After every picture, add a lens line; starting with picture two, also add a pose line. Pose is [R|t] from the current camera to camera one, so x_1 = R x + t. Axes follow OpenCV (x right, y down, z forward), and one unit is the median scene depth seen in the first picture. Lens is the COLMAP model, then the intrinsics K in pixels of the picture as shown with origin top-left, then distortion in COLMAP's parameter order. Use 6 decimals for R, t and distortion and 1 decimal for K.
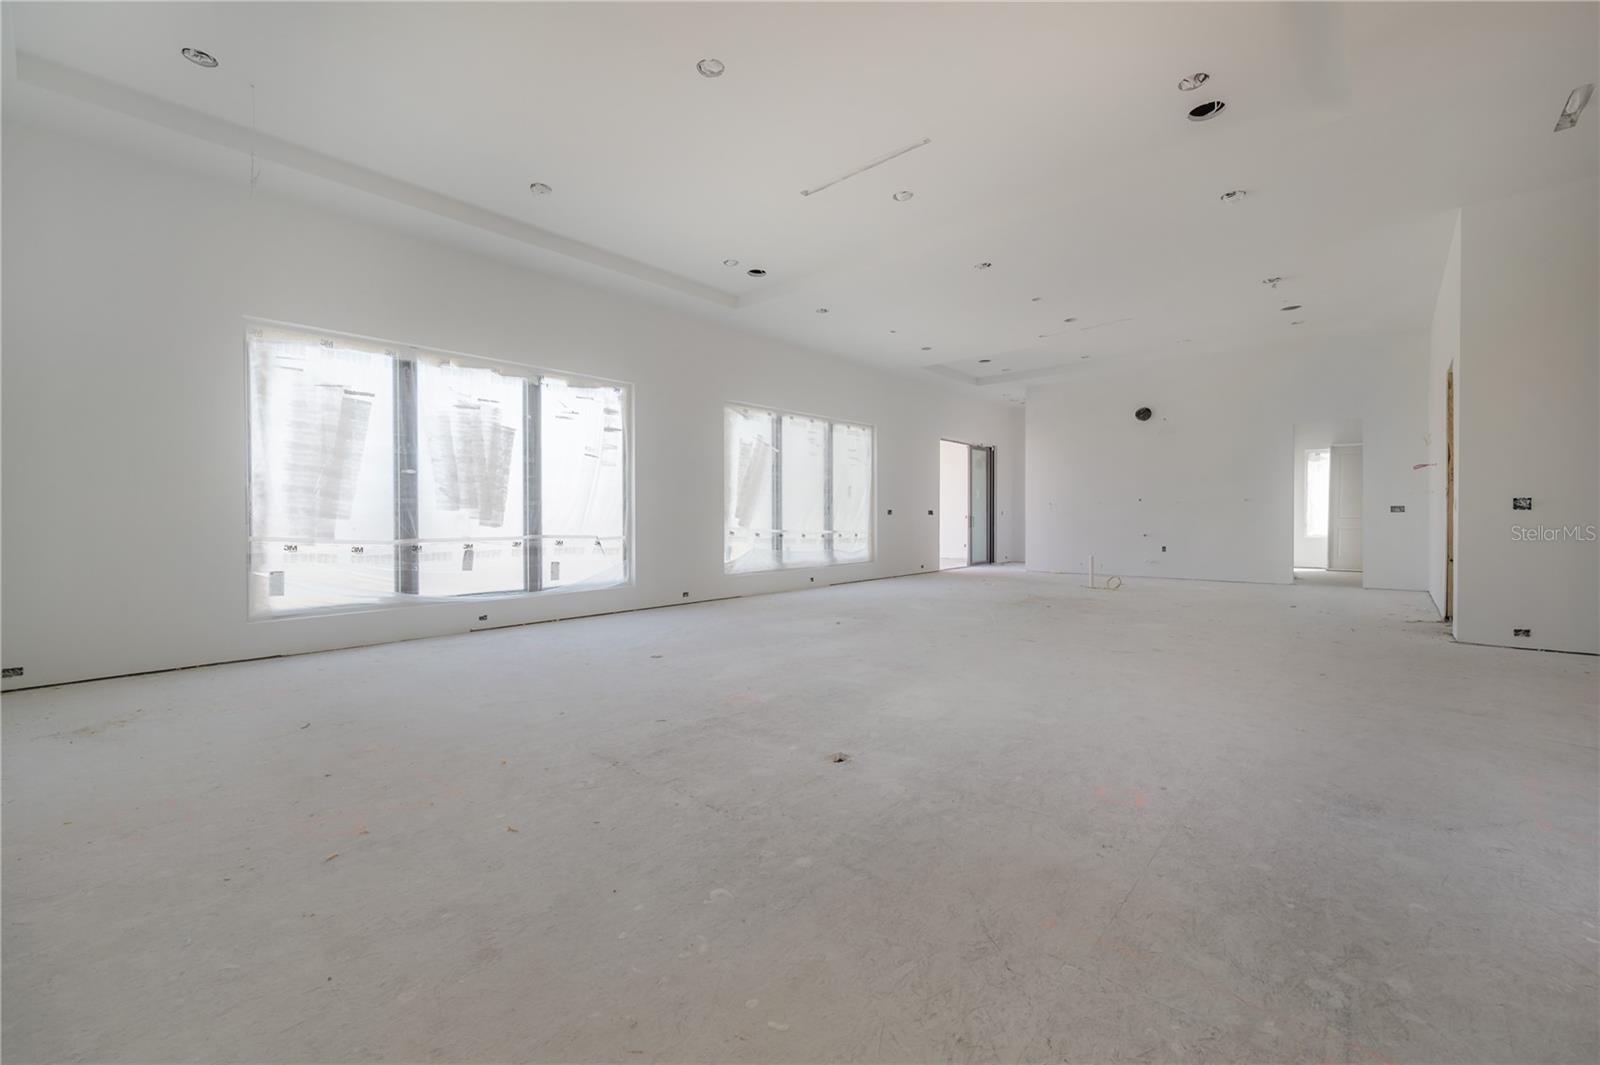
lens RADIAL K [[703.3, 0, 794.0], [0, 703.3, 526.8], [0, 0, 1]] dist [-0.001808, 0.000166]
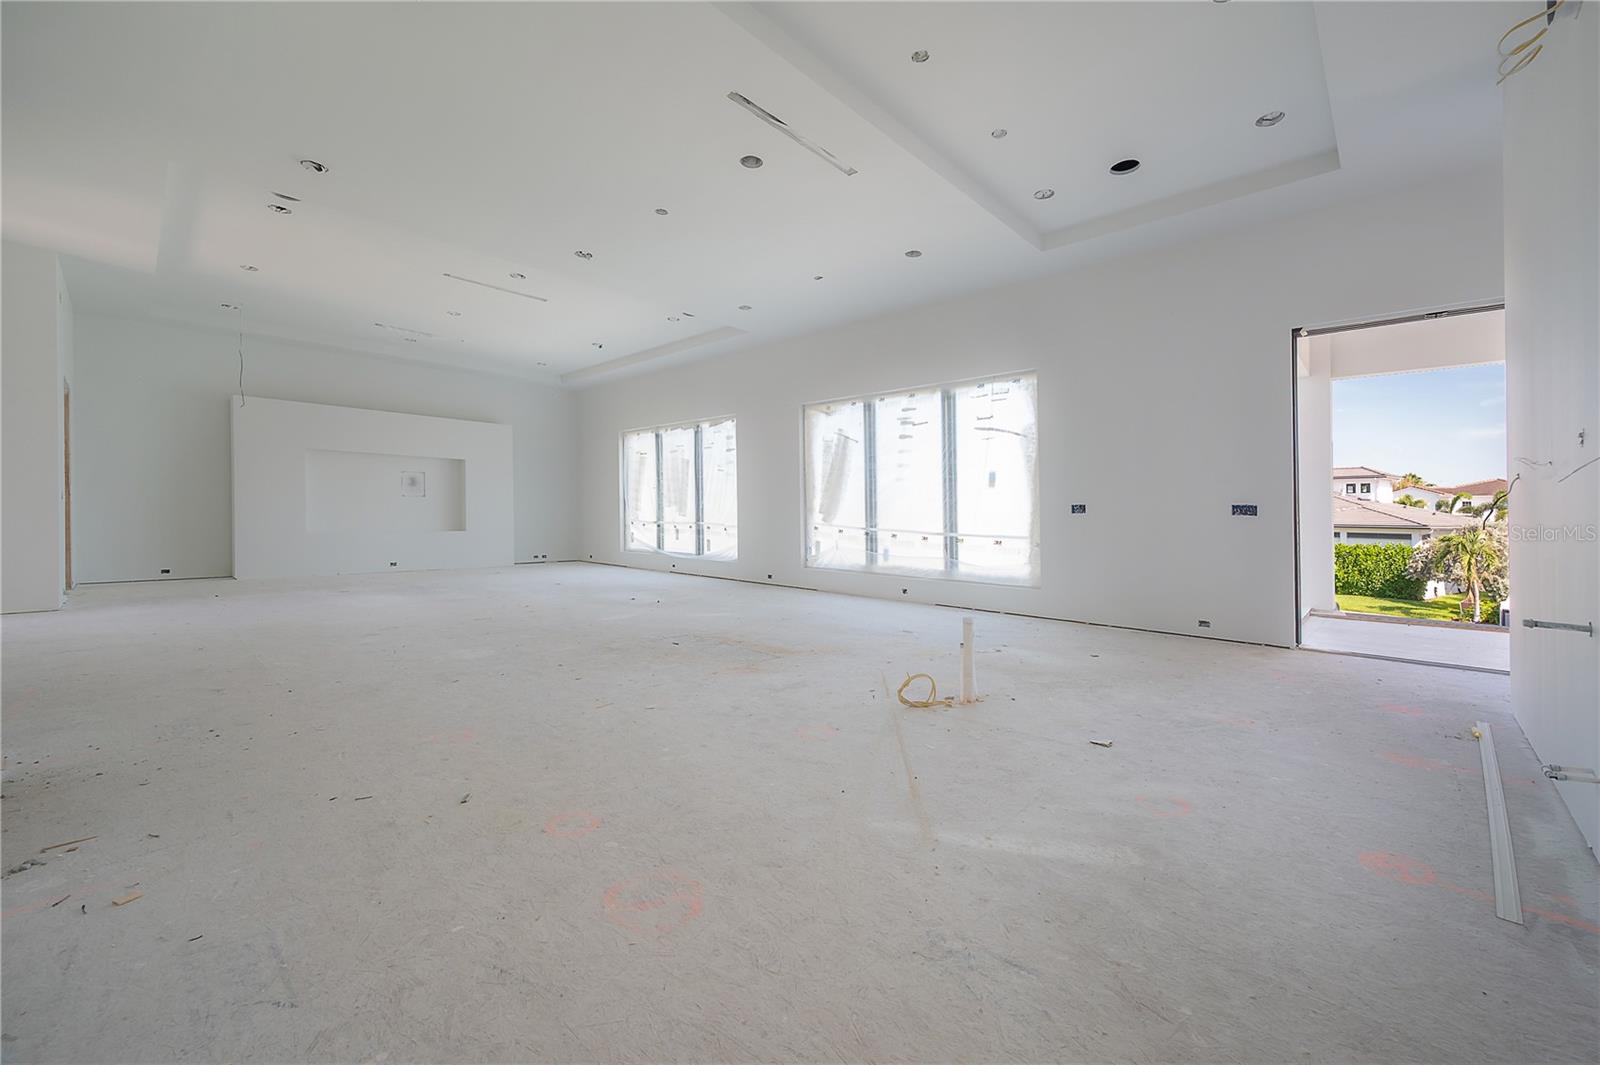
lens RADIAL K [[666.1, 0, 817.5], [0, 666.1, 535.2], [0, 0, 1]] dist [0.000329, 0.000886]
pose [[-0.070138, 0.036338, -0.996875, 0.888577], [-0.024911, 0.998961, 0.038167, -0.018691], [0.997226, 0.027510, -0.069160, 1.056055]]
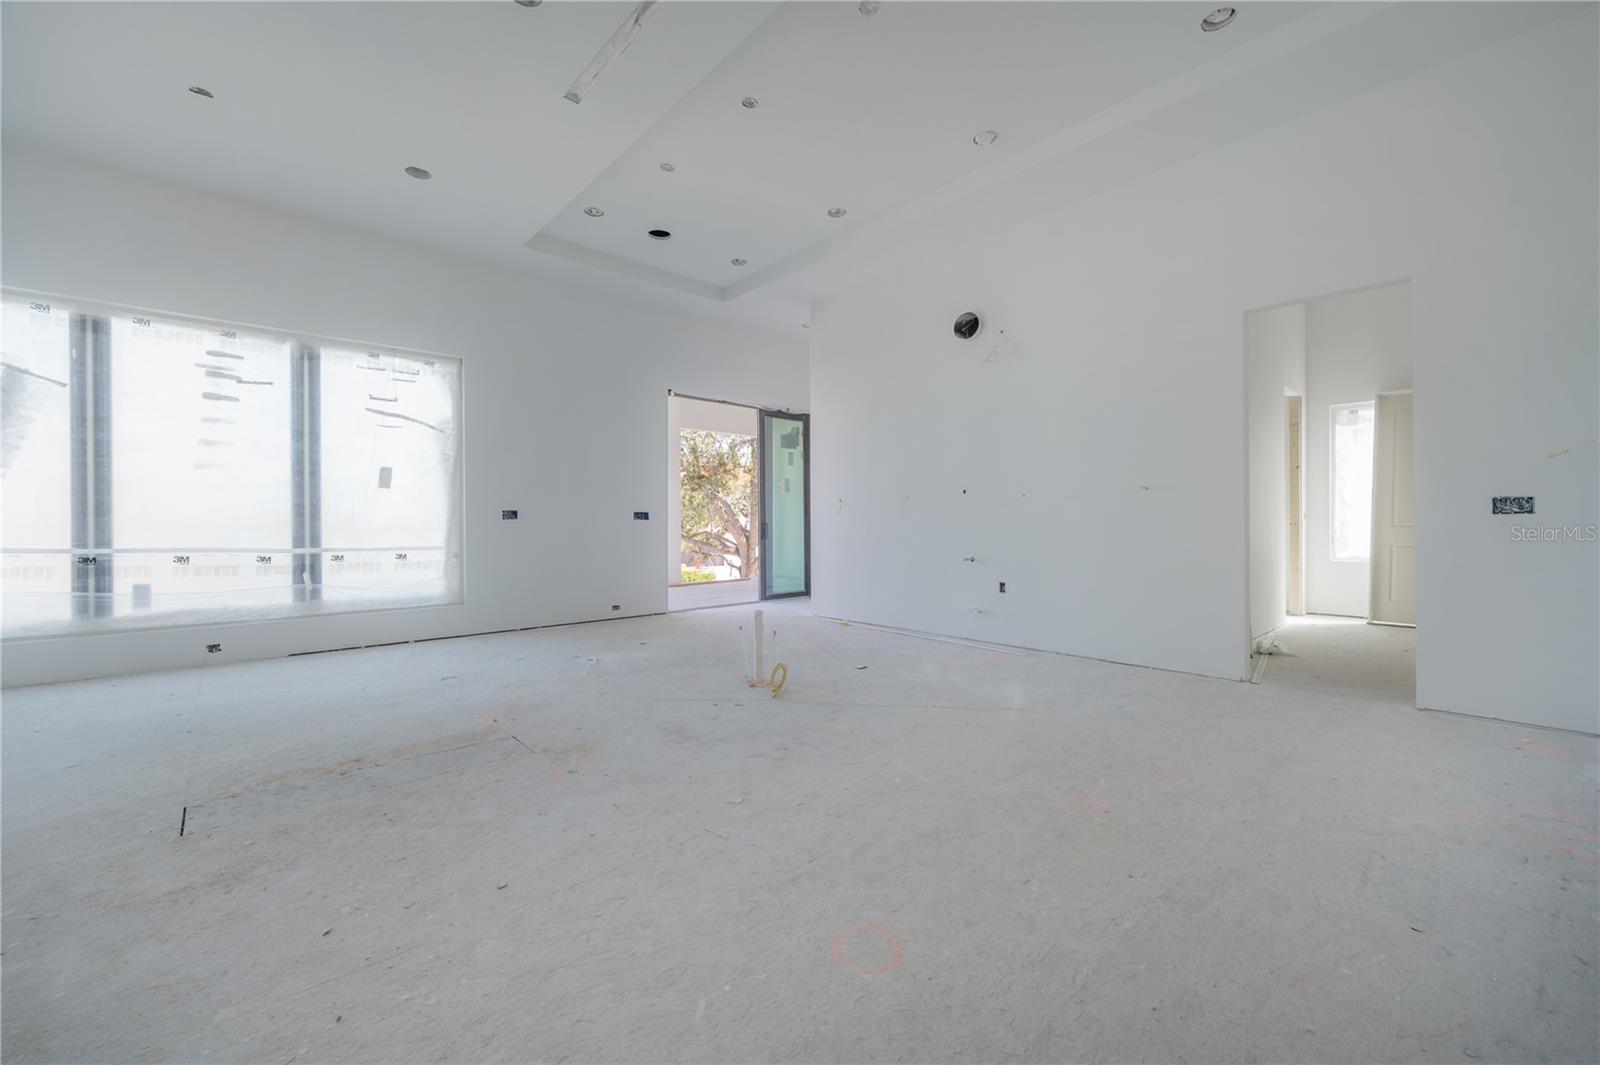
lens RADIAL K [[666.1, 0, 795.5], [0, 666.1, 530.4], [0, 0, 1]] dist [0.000329, 0.000886]
pose [[0.993669, 0.003855, -0.112281, 0.394409], [-0.003935, 0.999992, -0.000487, -0.008101], [0.112278, 0.000925, 0.993676, 0.458594]]
